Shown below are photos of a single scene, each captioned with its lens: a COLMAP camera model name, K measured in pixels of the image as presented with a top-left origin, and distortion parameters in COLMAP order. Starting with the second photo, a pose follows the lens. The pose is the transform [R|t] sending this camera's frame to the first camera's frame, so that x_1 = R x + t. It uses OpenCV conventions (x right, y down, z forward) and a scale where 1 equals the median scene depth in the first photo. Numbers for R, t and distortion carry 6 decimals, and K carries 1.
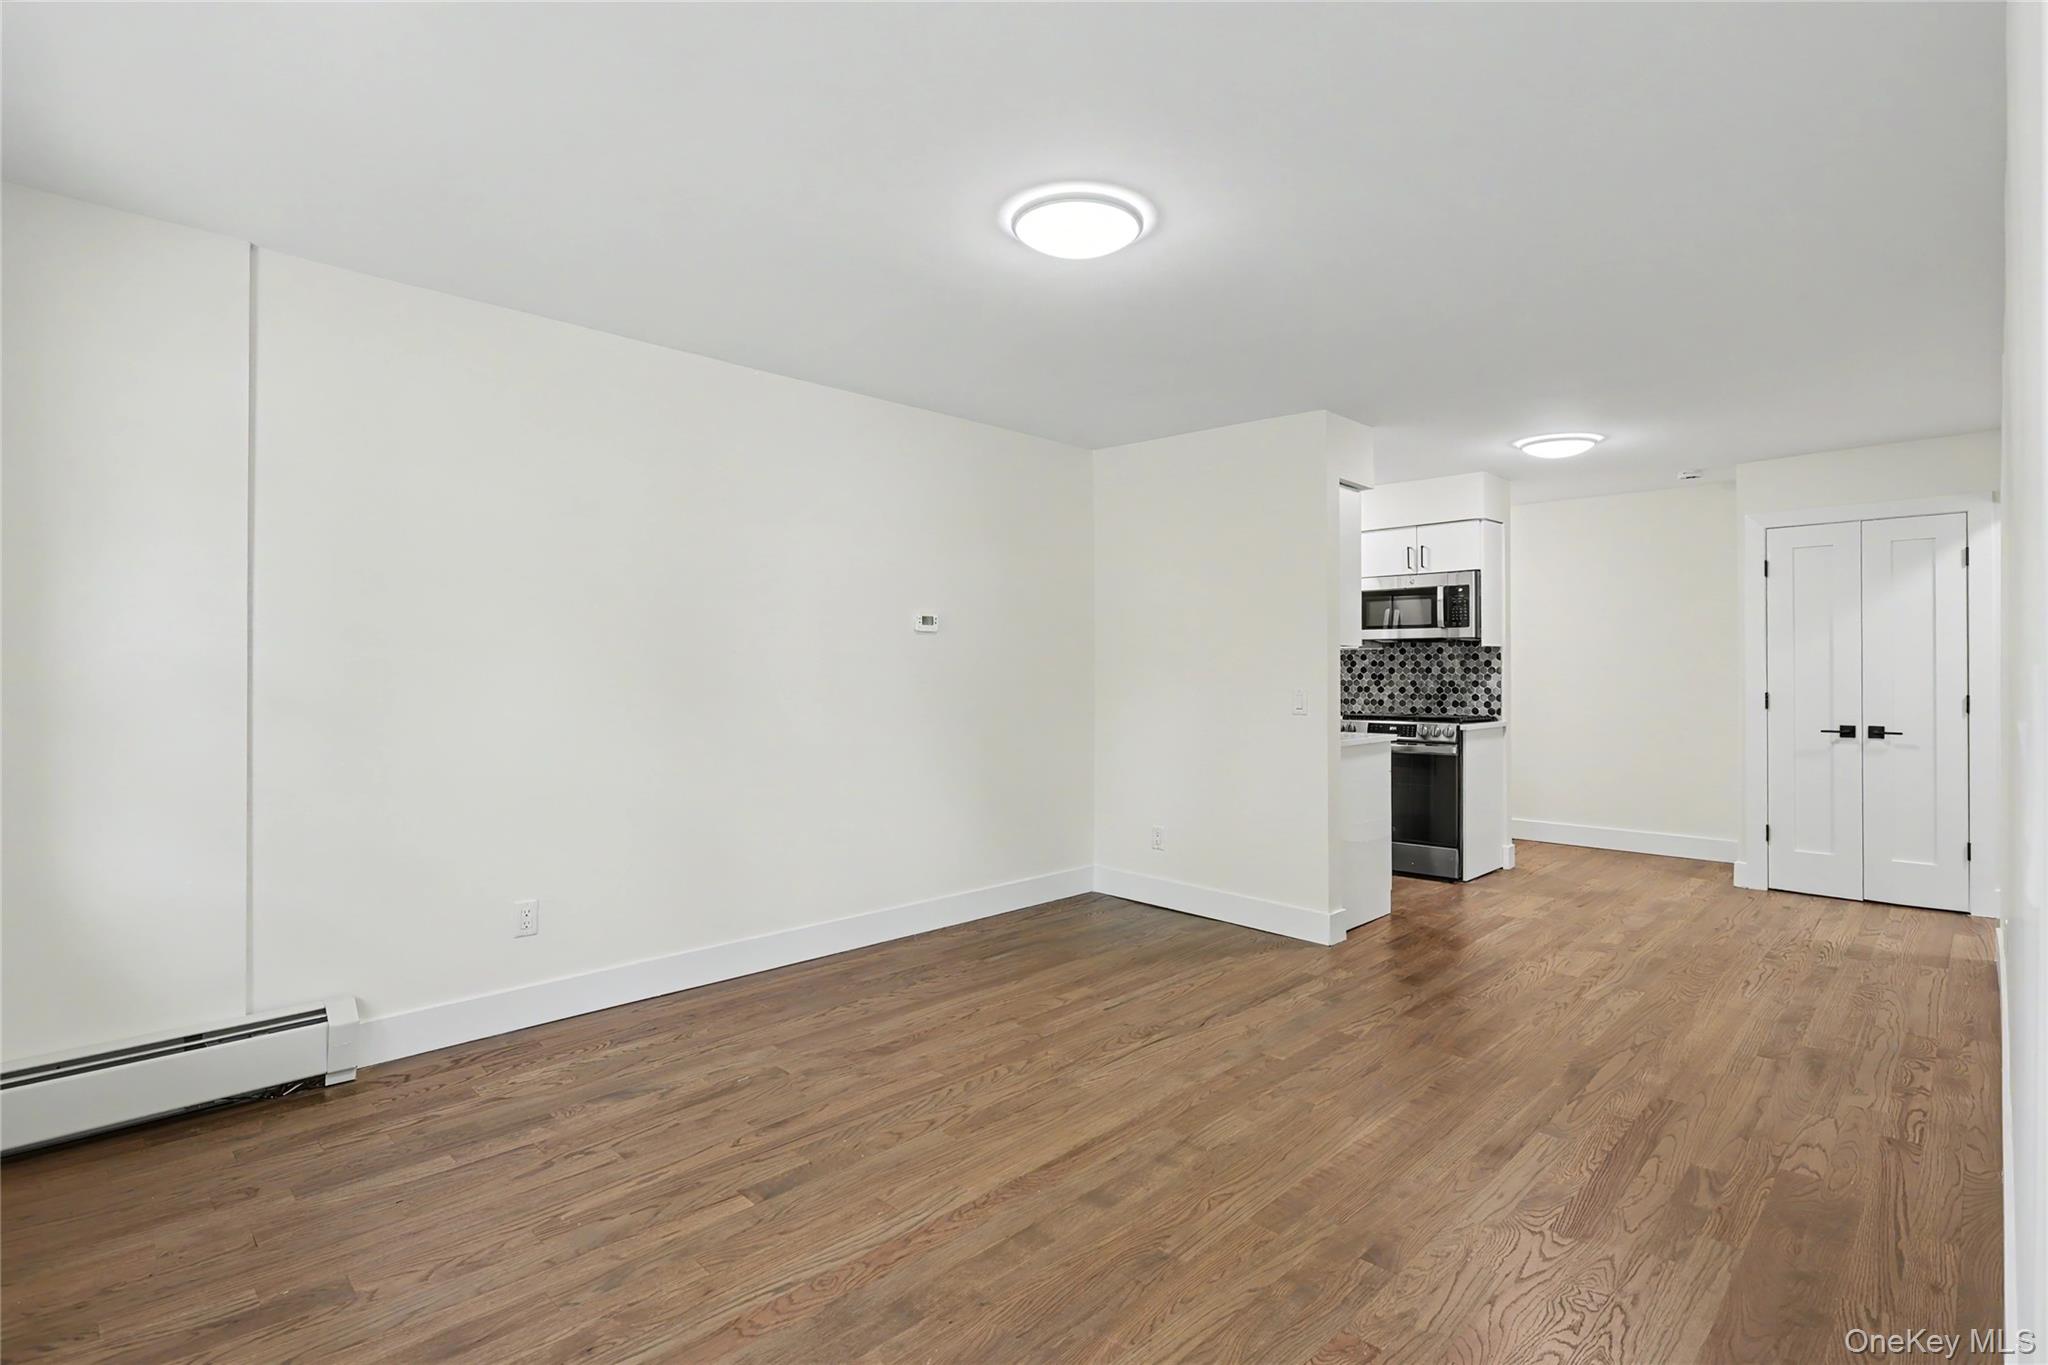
lens RADIAL K [[983.3, 0, 1018.9], [0, 983.3, 669.3], [0, 0, 1]] dist [-0.014749, 0.005510]
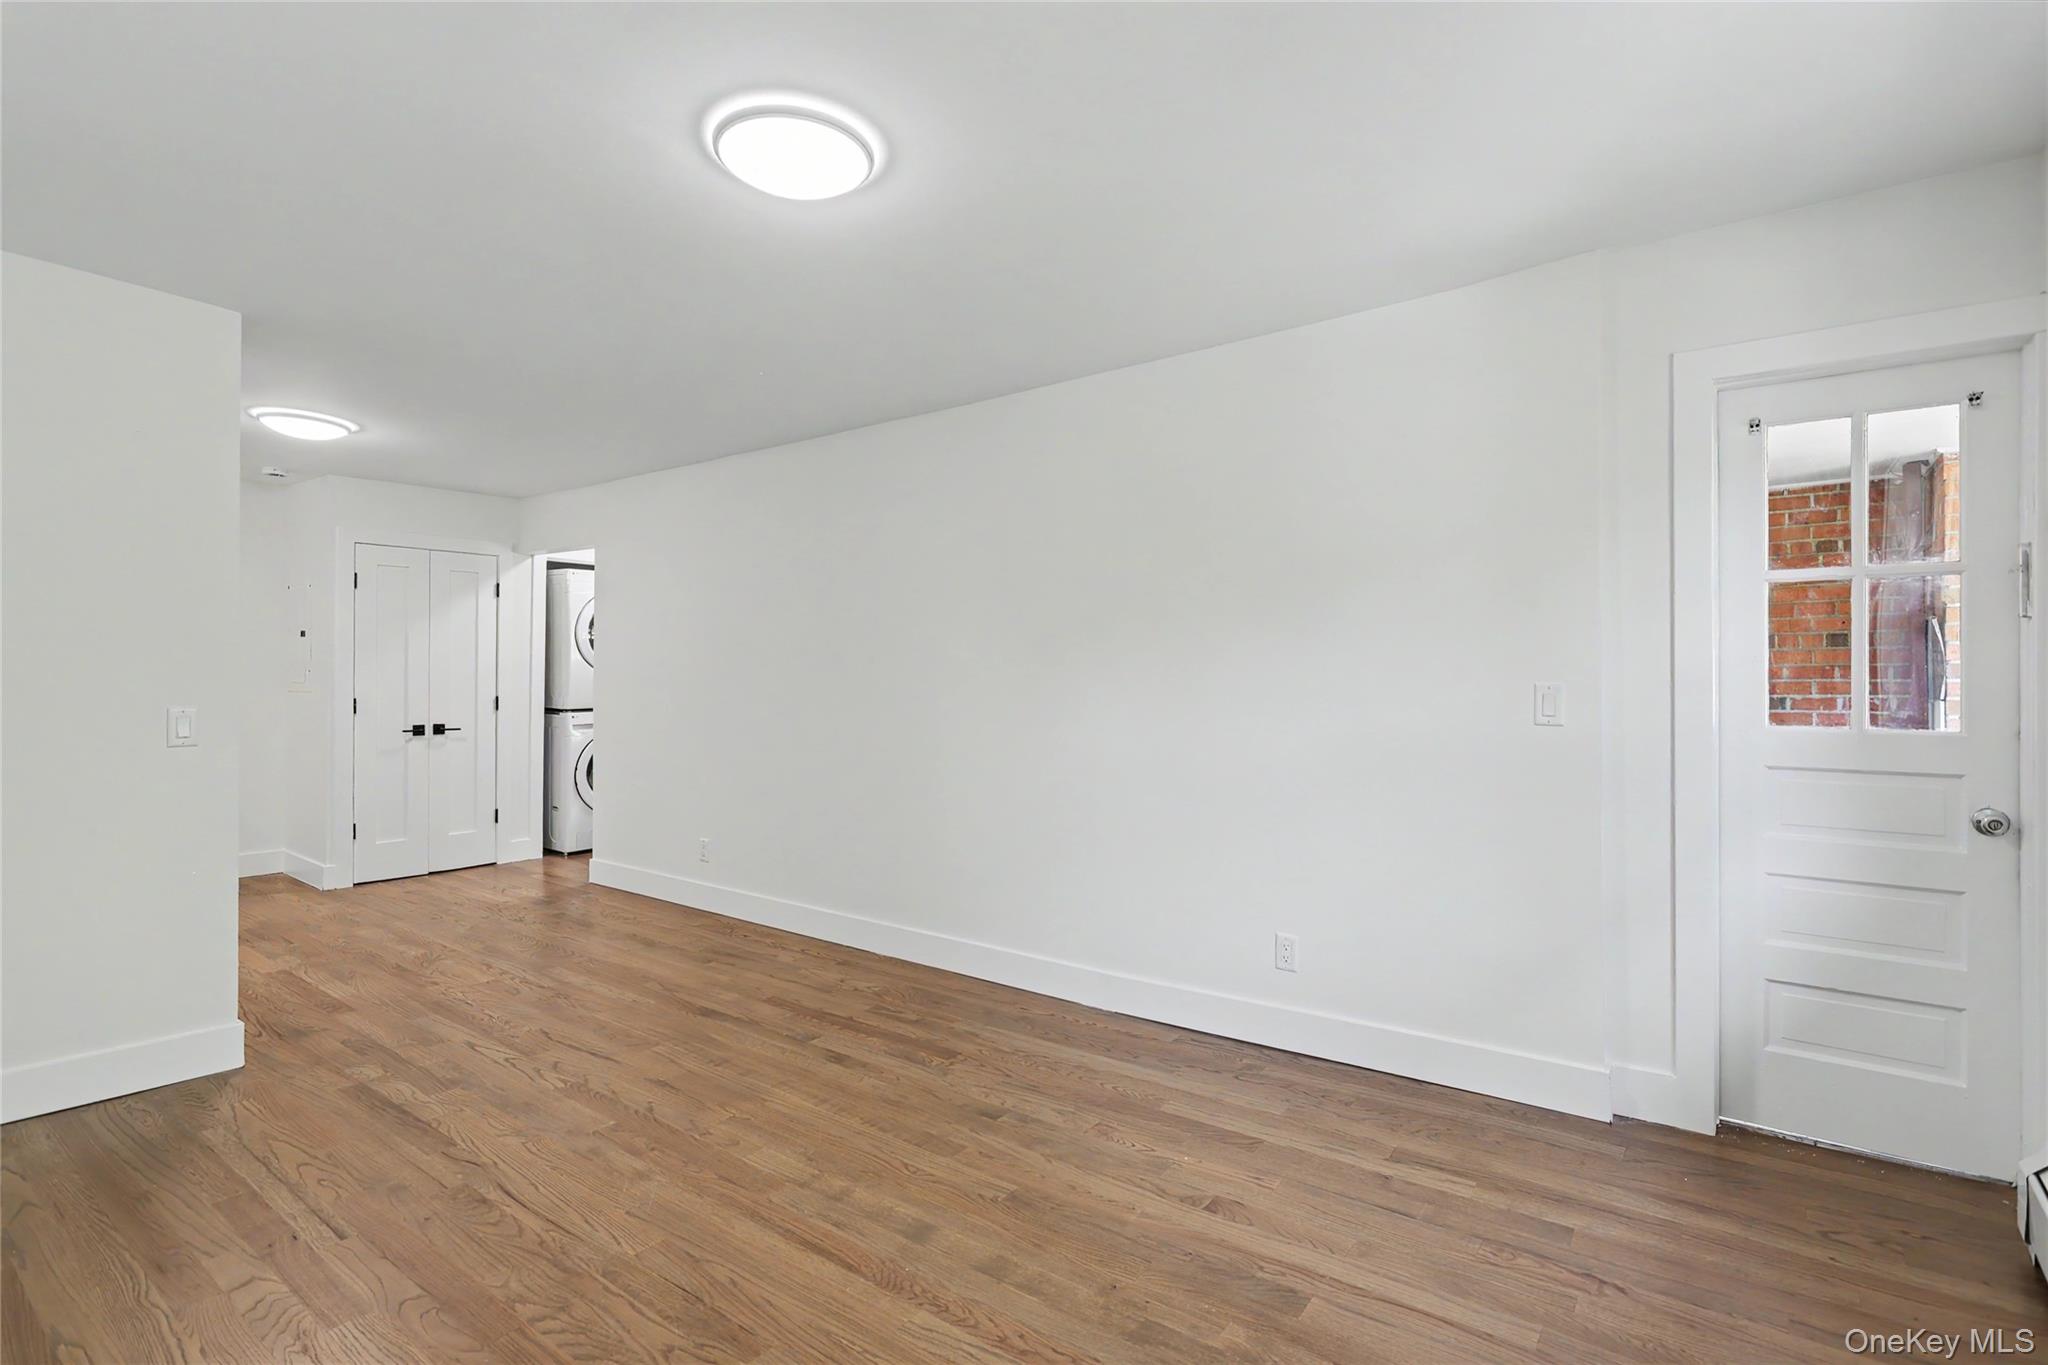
lens RADIAL K [[975.3, 0, 1021.2], [0, 975.3, 673.8], [0, 0, 1]] dist [-0.003190, 0.000178]
pose [[-0.139787, 0.002694, 0.990178, -0.555936], [-0.004116, 0.999986, -0.003302, -0.002976], [-0.990173, -0.004537, -0.139774, 0.654115]]
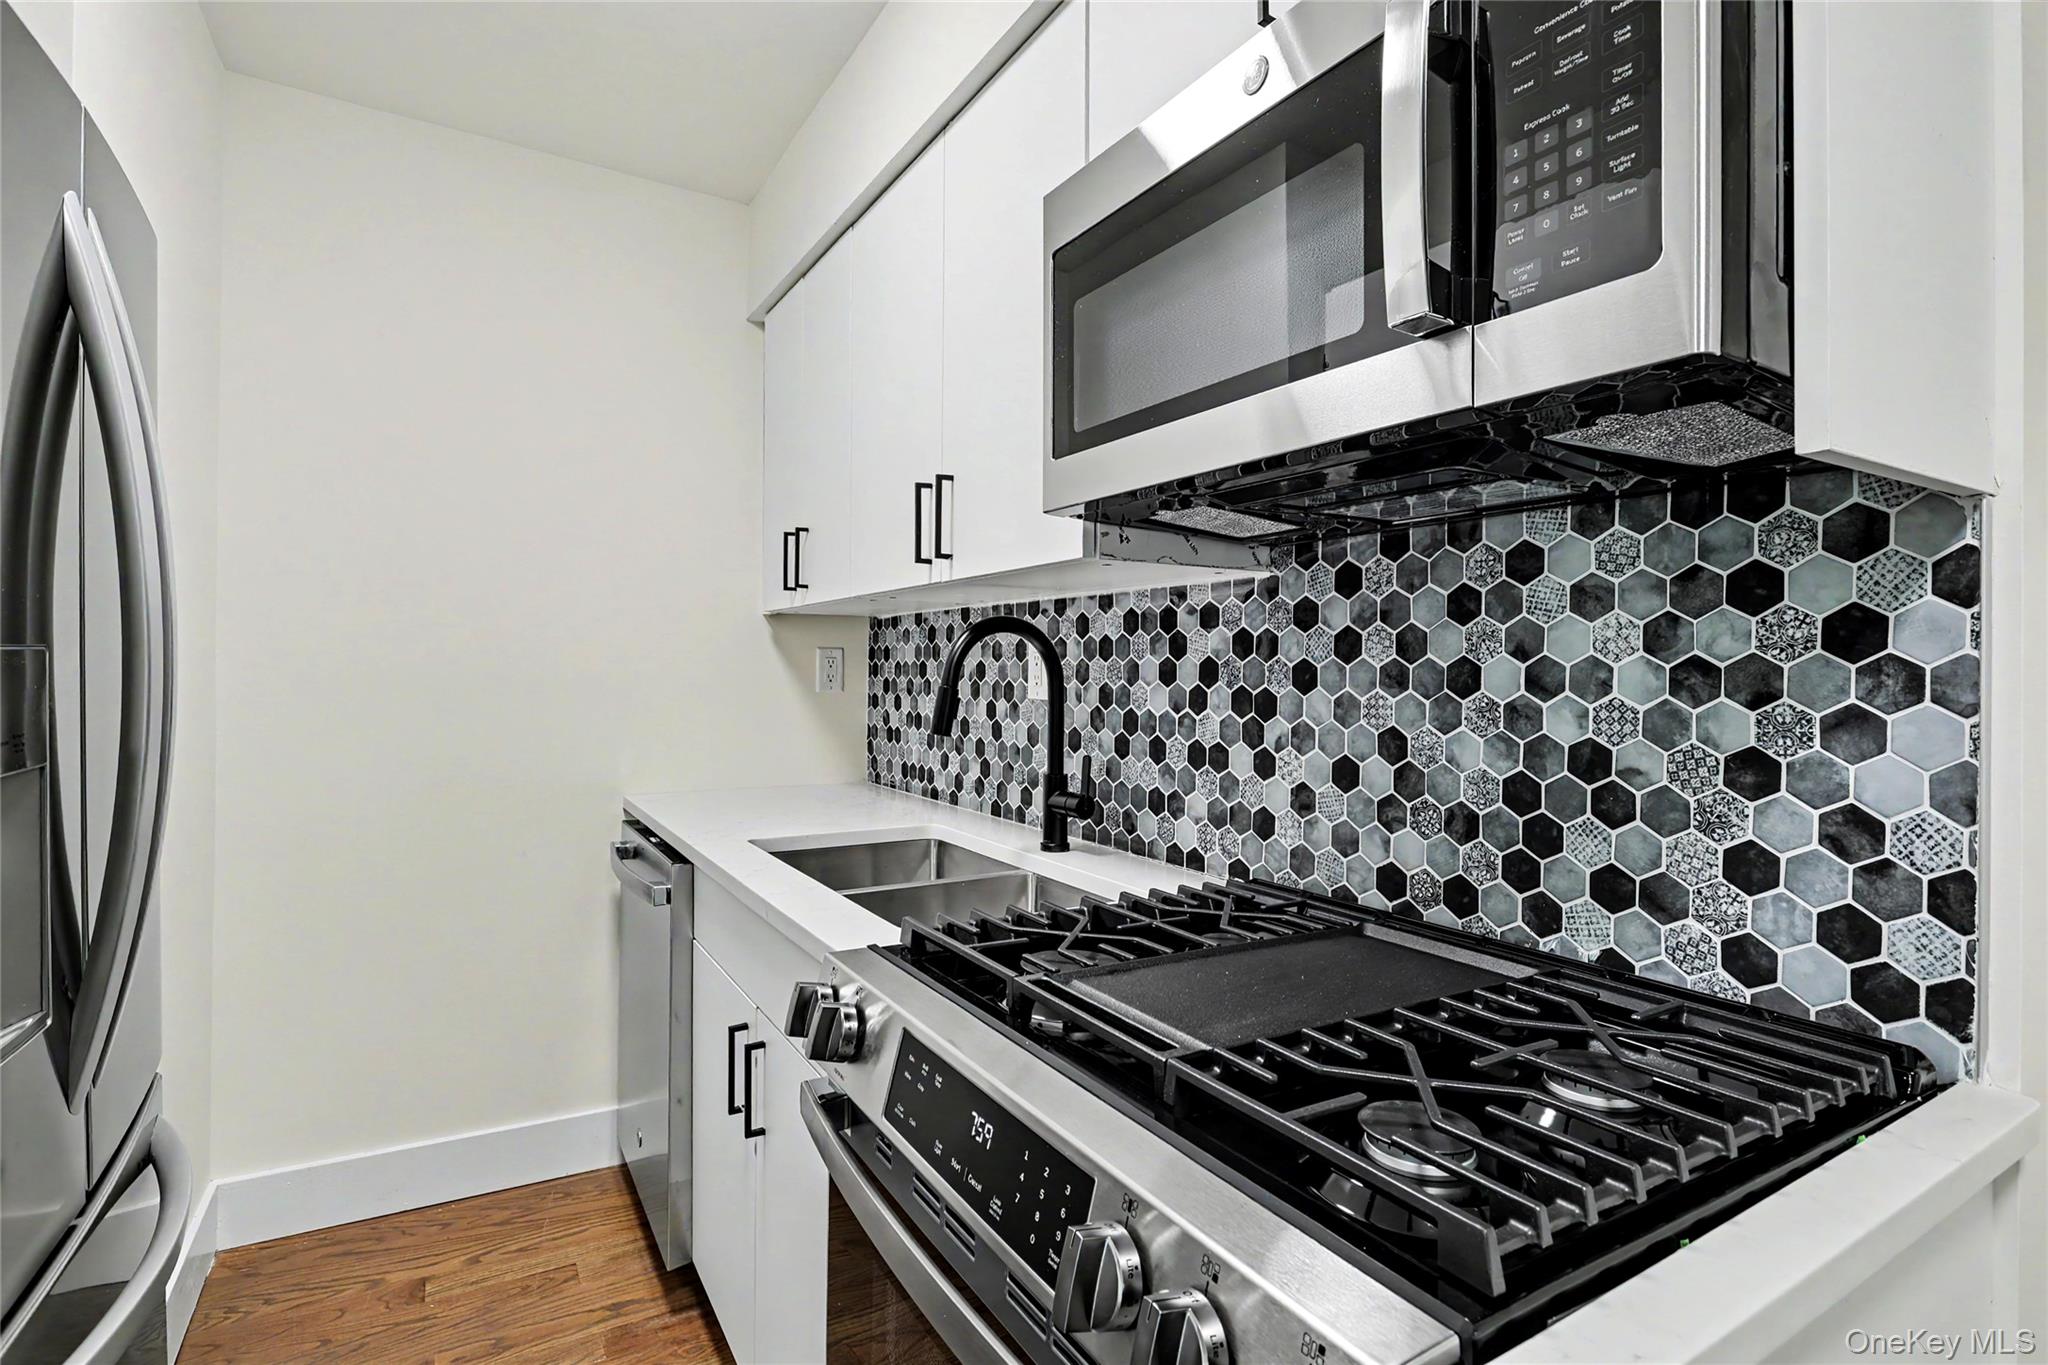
lens RADIAL K [[983.3, 0, 1018.9], [0, 983.3, 669.3], [0, 0, 1]] dist [-0.014749, 0.005510]
pose [[0.968703, 0.008961, -0.248060, 0.672723], [-0.008708, 0.999960, 0.002118, -0.000064], [0.248069, 0.000109, 0.968742, 1.414794]]
